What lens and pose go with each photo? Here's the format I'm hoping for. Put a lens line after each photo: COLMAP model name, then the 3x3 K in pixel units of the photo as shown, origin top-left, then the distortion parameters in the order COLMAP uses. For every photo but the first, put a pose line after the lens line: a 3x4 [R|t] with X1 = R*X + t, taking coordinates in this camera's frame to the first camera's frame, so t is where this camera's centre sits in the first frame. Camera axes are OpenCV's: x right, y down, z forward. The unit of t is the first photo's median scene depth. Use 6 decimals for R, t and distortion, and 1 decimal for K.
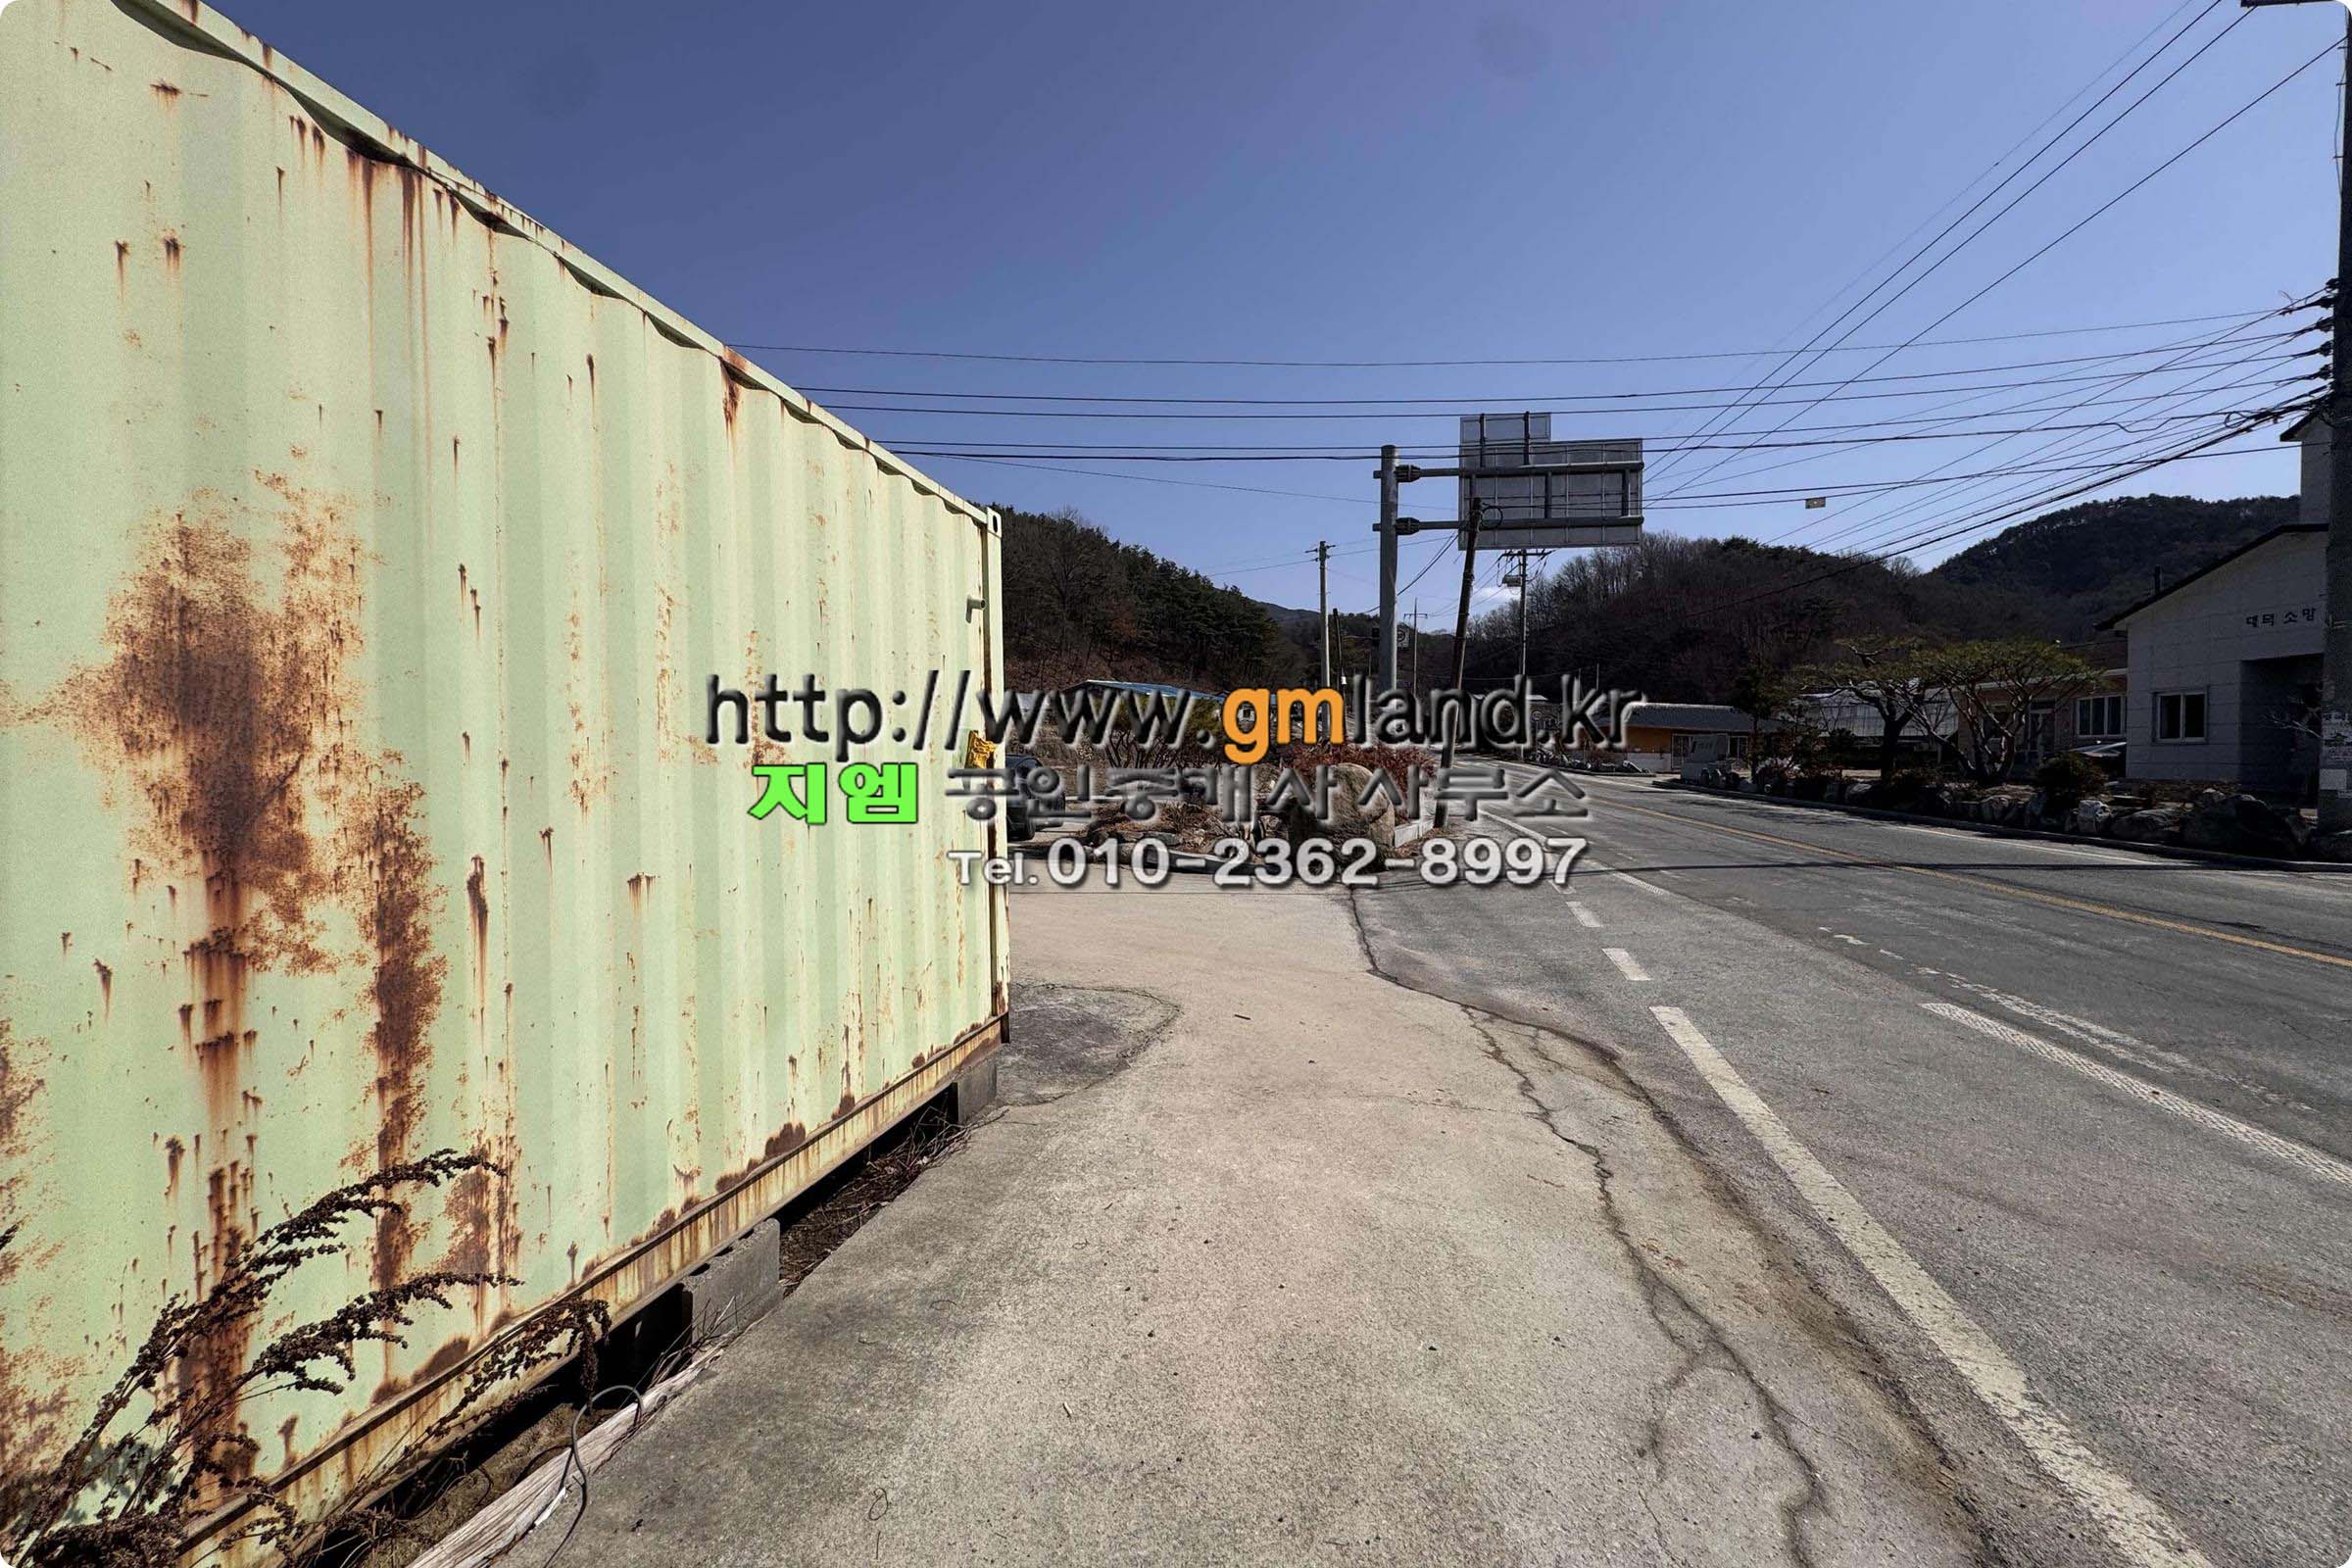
lens RADIAL K [[923.3, 0, 1174.6], [0, 923.3, 779.9], [0, 0, 1]] dist [-0.001415, 0.000003]
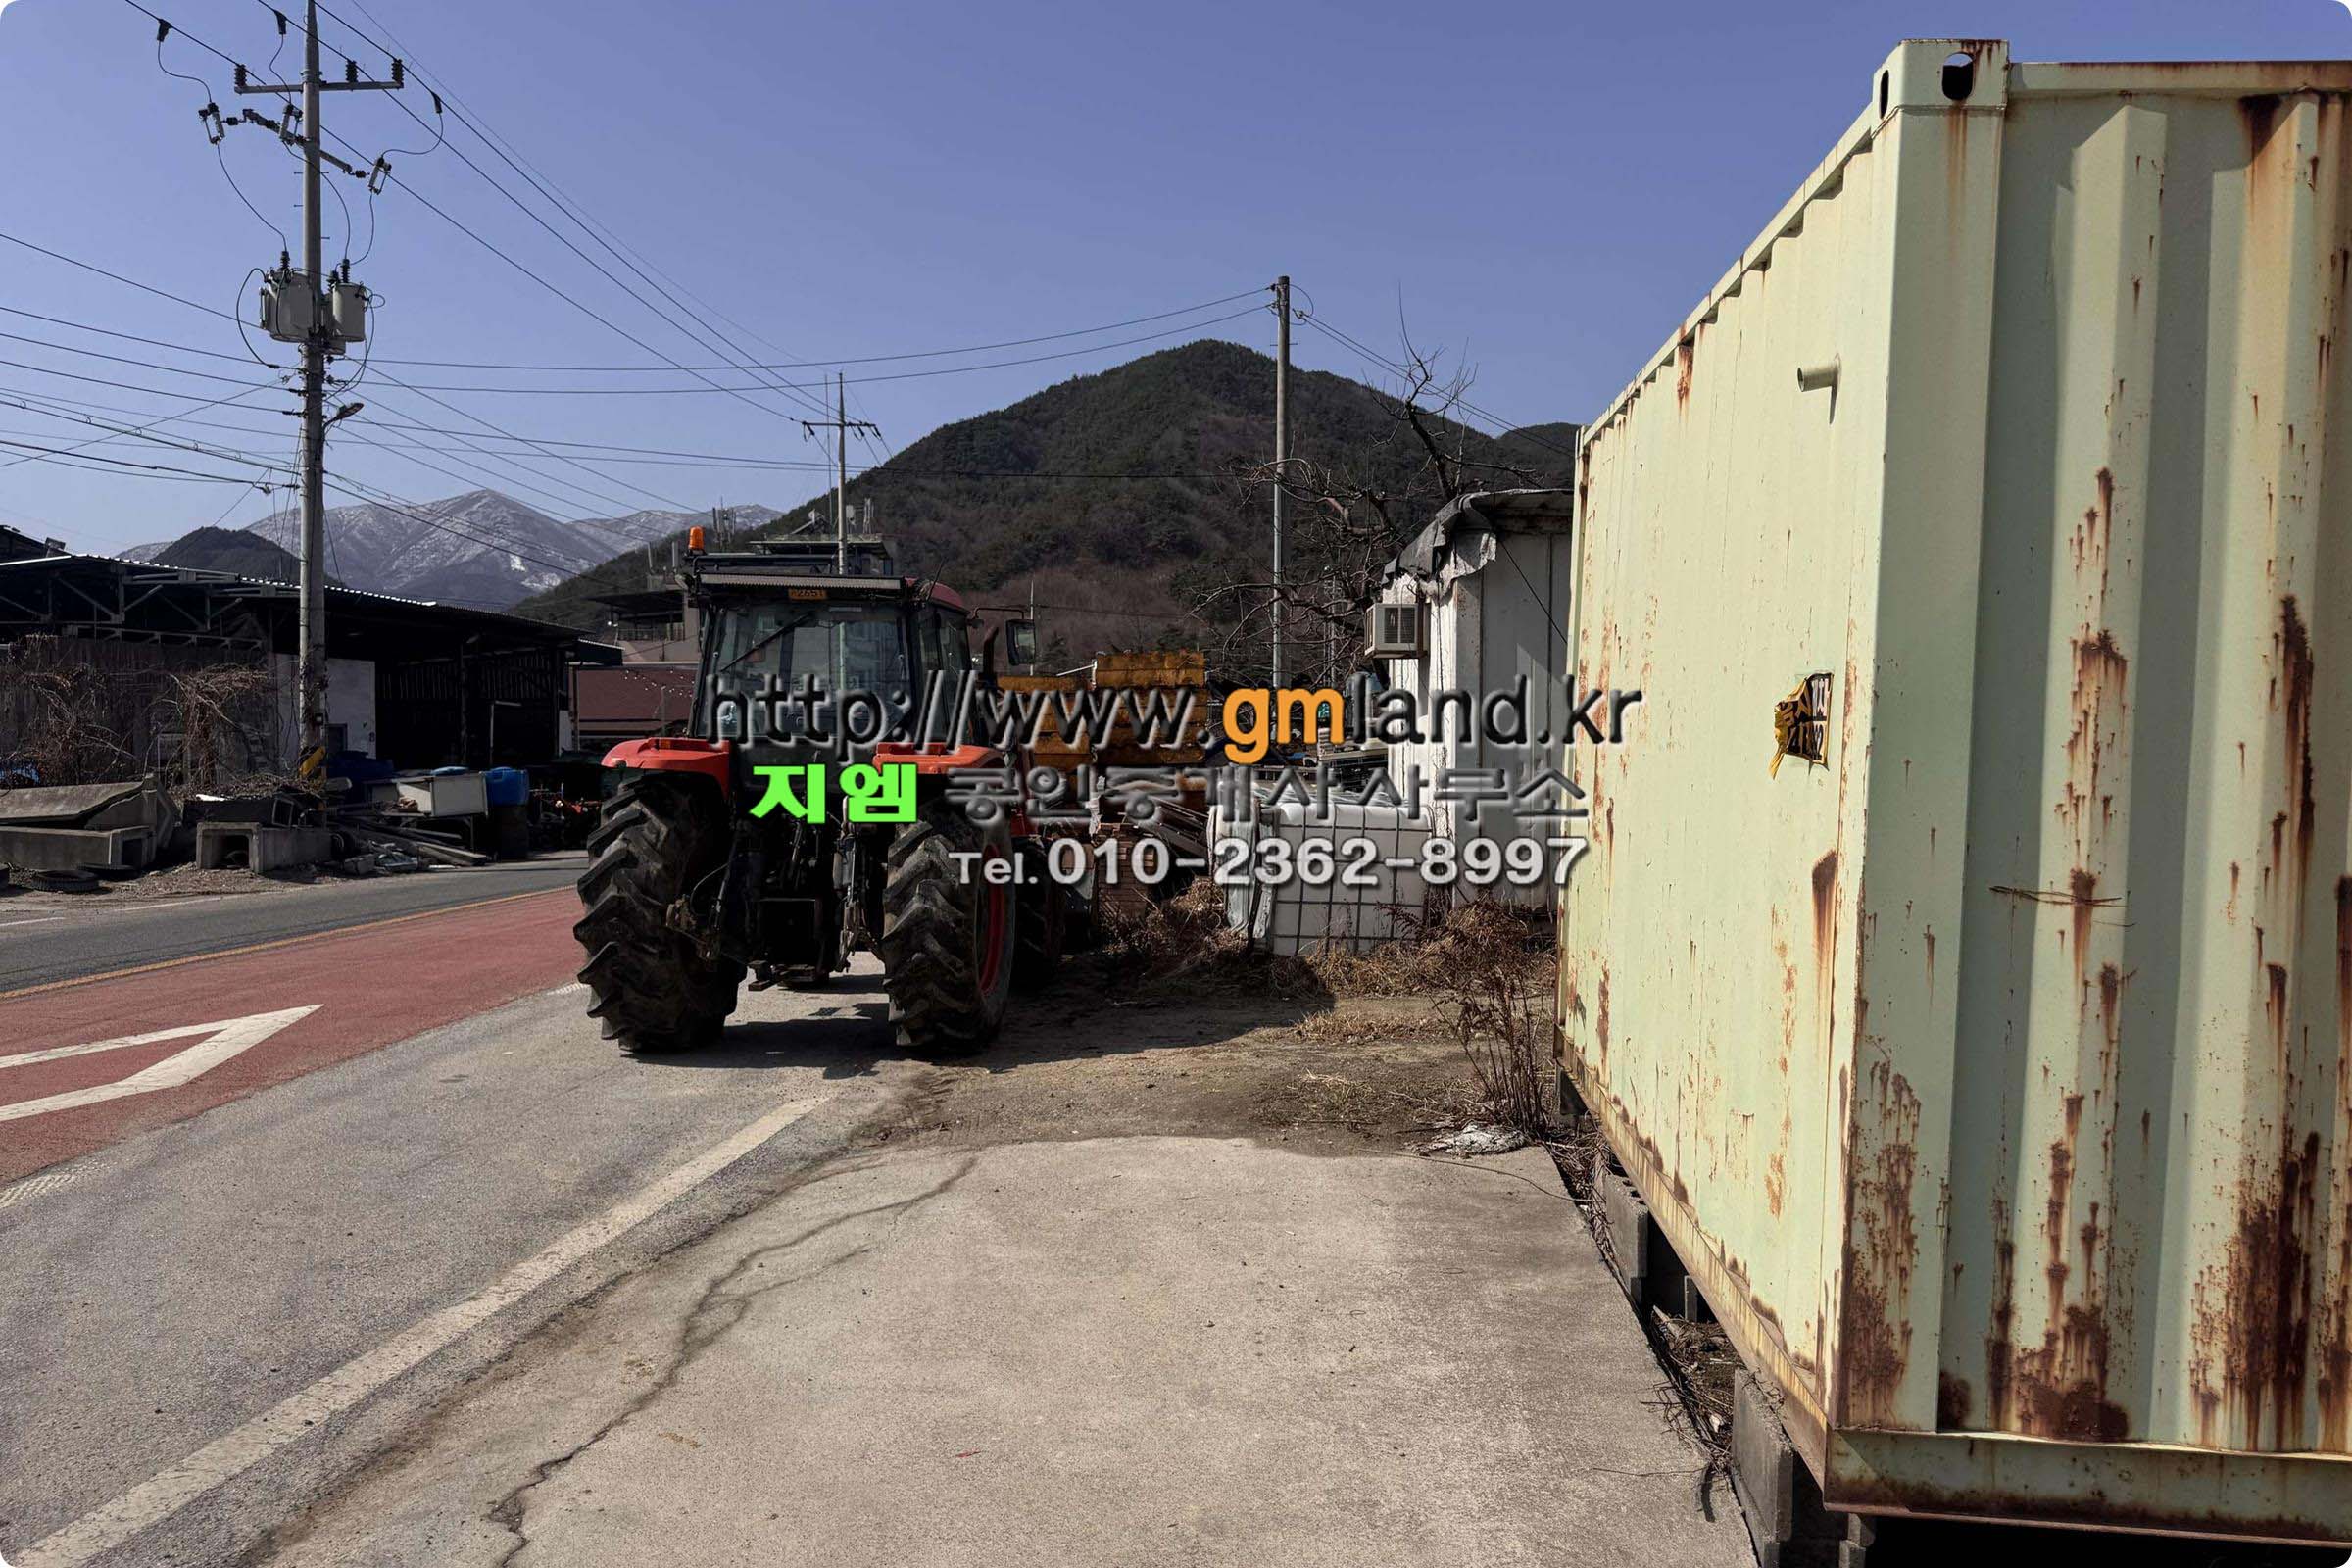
lens RADIAL K [[1600.5, 0, 1174.5], [0, 1600.5, 777.8], [0, 0, 1]] dist [0.064815, 0.000523]
pose [[-0.993005, 0.004581, -0.117980, 0.233272], [-0.001577, 0.998643, 0.052049, -0.064017], [0.118058, 0.051871, -0.991651, 2.374422]]
